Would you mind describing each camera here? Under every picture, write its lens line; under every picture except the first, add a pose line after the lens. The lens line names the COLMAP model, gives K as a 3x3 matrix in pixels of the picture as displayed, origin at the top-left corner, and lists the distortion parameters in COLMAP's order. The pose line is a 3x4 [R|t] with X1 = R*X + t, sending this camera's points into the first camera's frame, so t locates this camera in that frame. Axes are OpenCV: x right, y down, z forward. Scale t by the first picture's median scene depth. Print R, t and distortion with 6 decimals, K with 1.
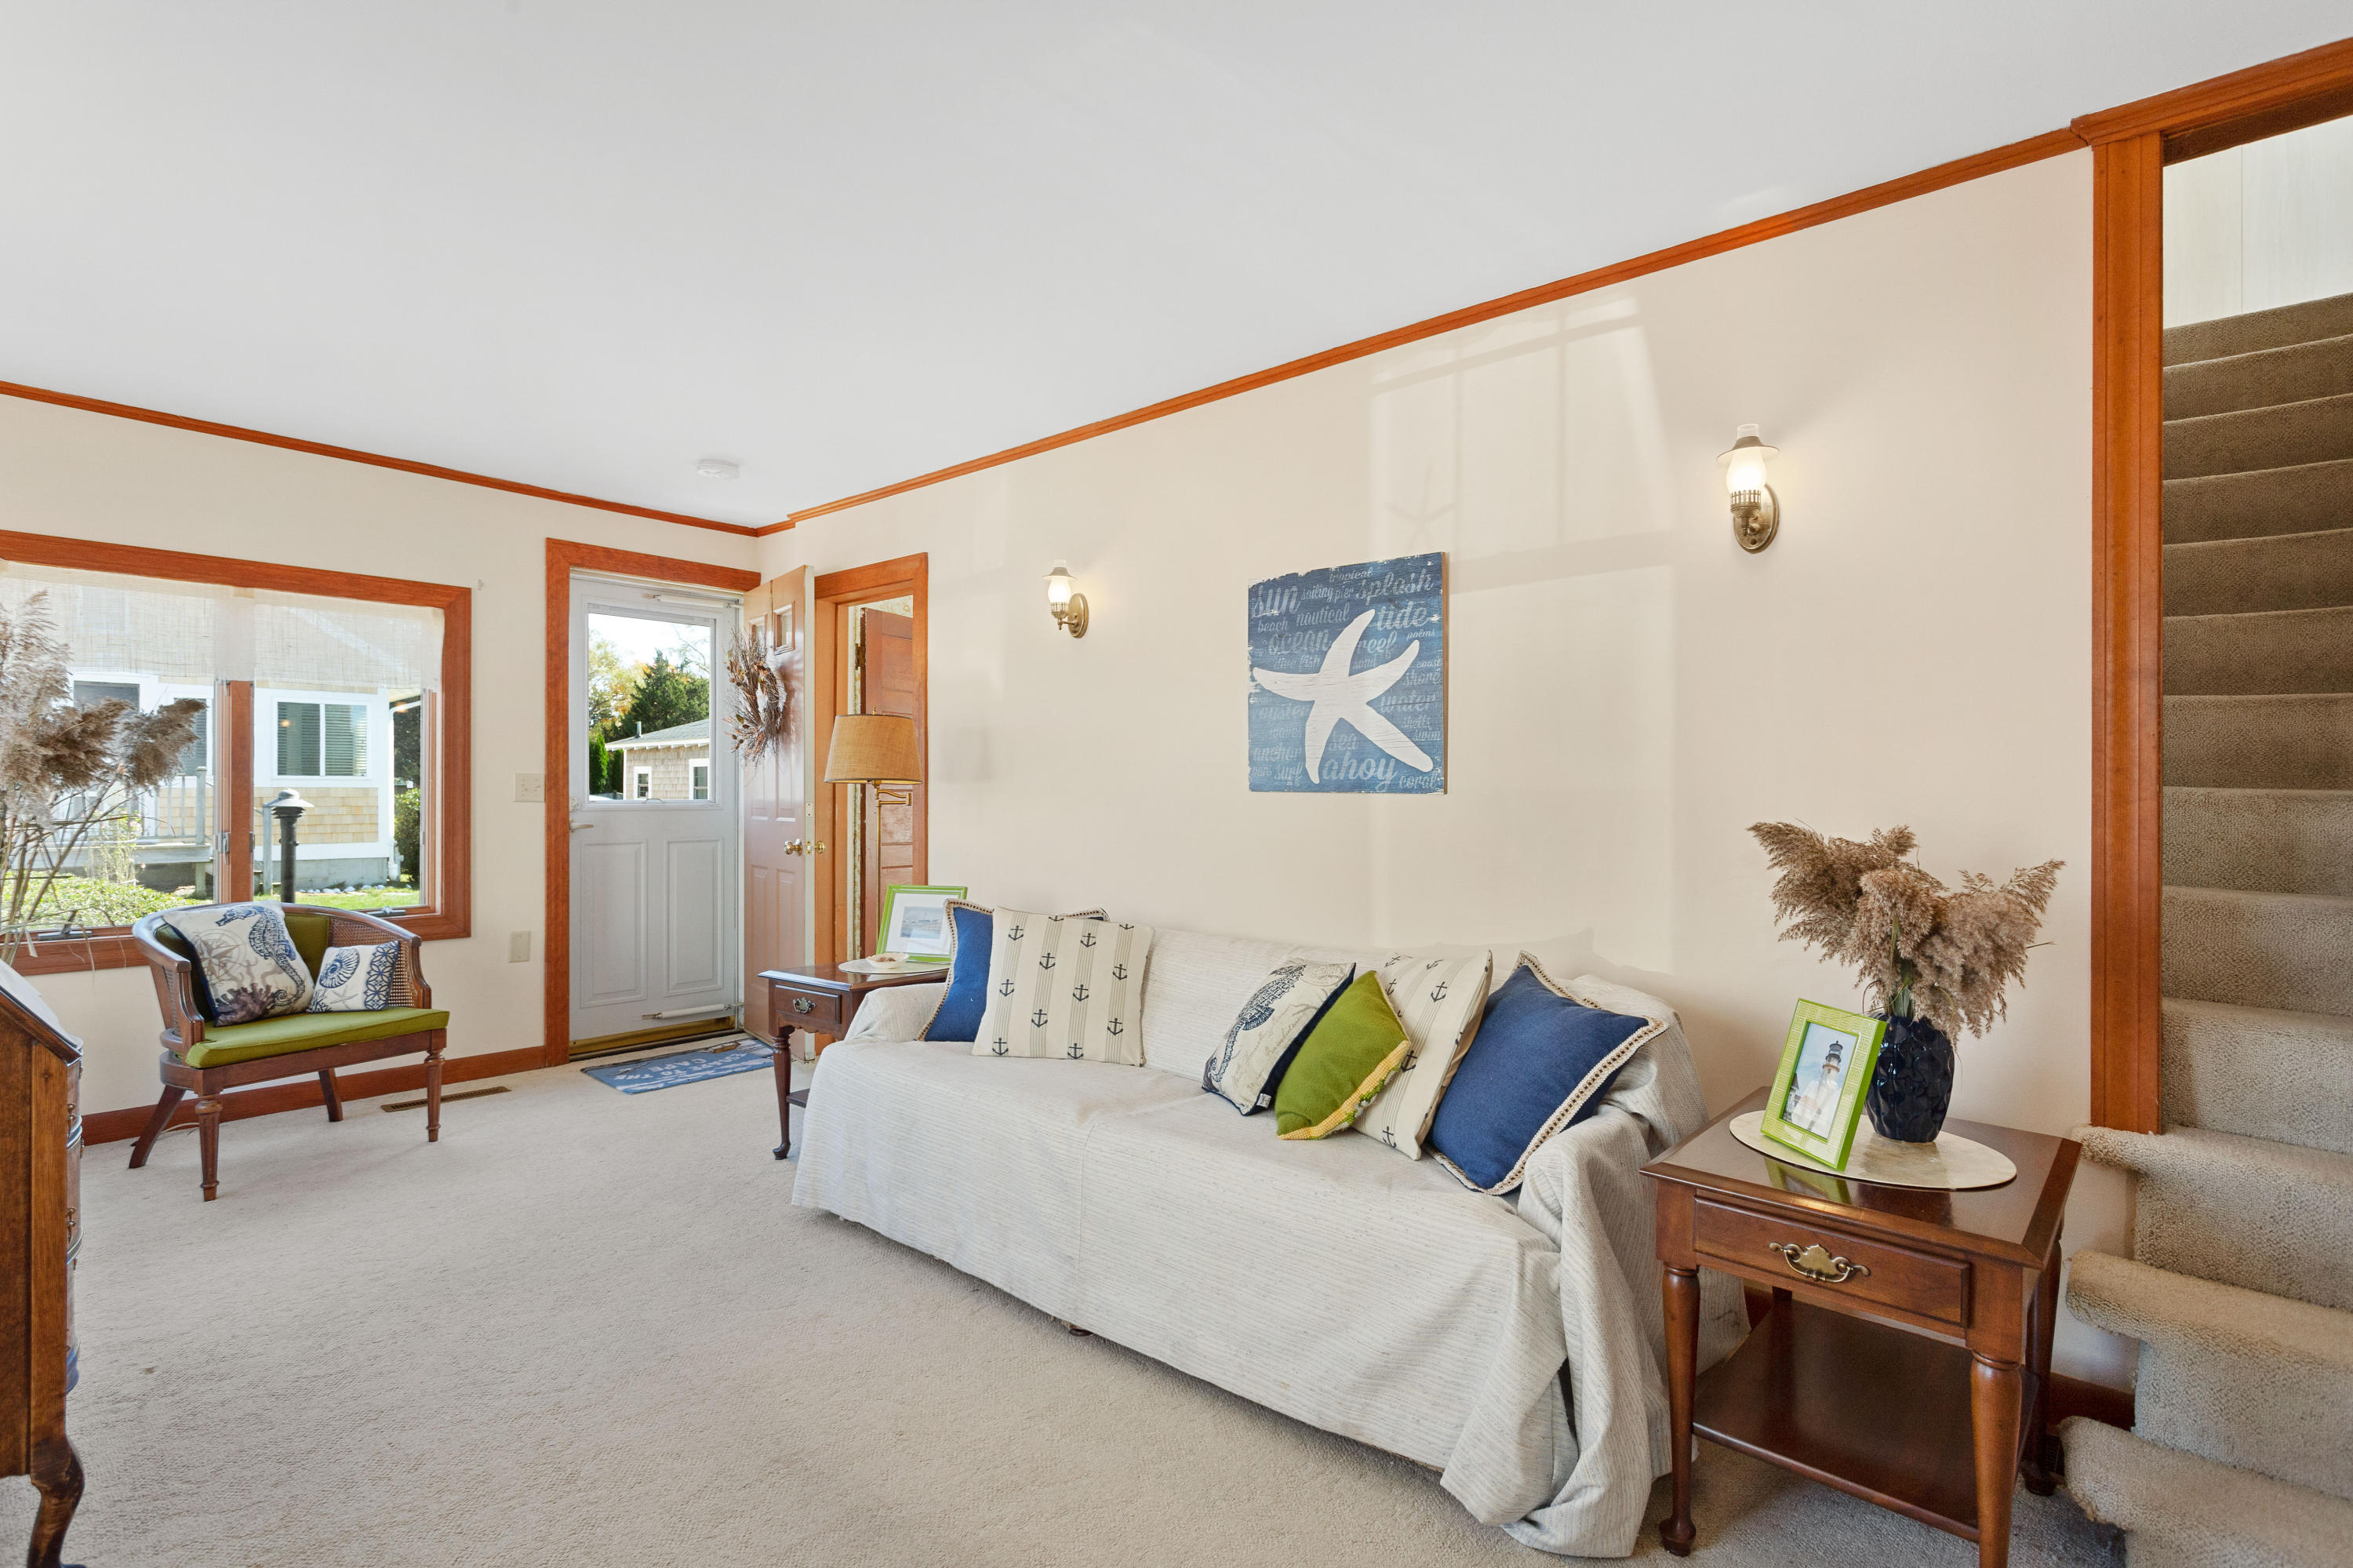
lens RADIAL K [[1150.4, 0, 1176.5], [0, 1150.4, 784.0], [0, 0, 1]] dist [0.018531, 0.000217]
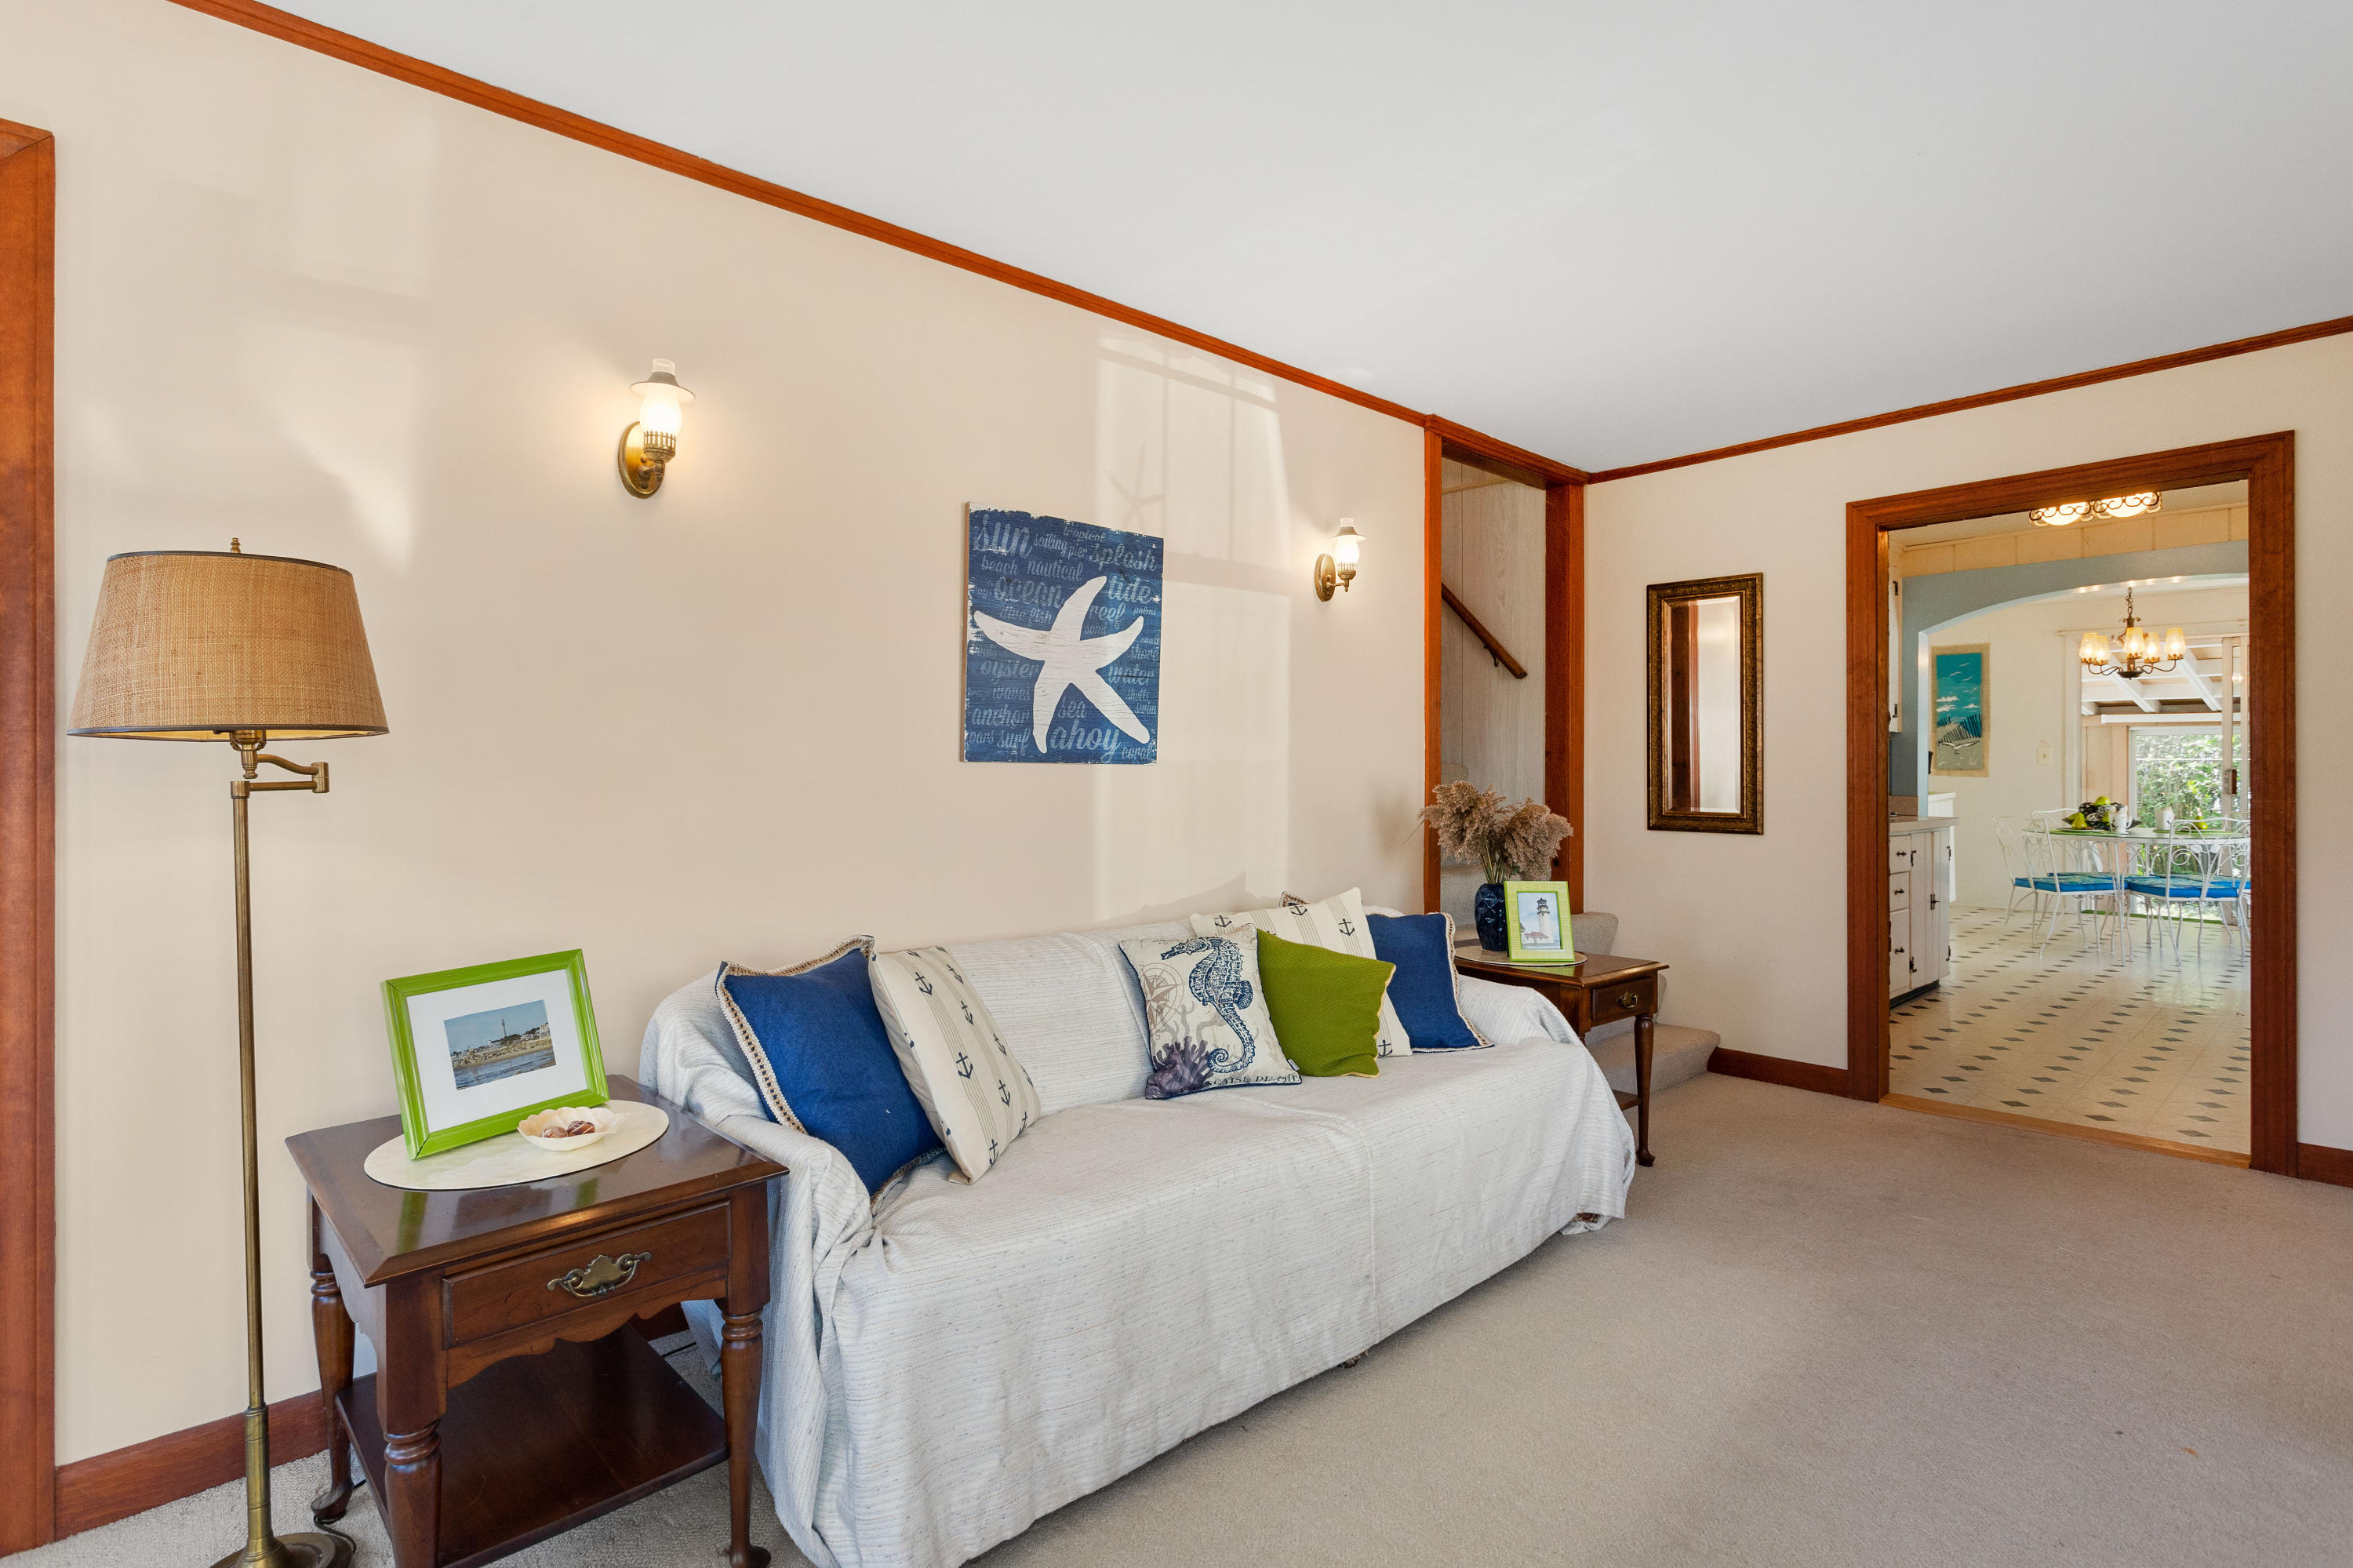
lens RADIAL K [[1154.4, 0, 1159.4], [0, 1154.4, 763.3], [0, 0, 1]] dist [0.000364, 0.000449]
pose [[0.111274, 0.001345, 0.993789, -0.761158], [-0.007777, 0.999970, -0.000482, 0.007228], [-0.993759, -0.007675, 0.111281, 0.803010]]
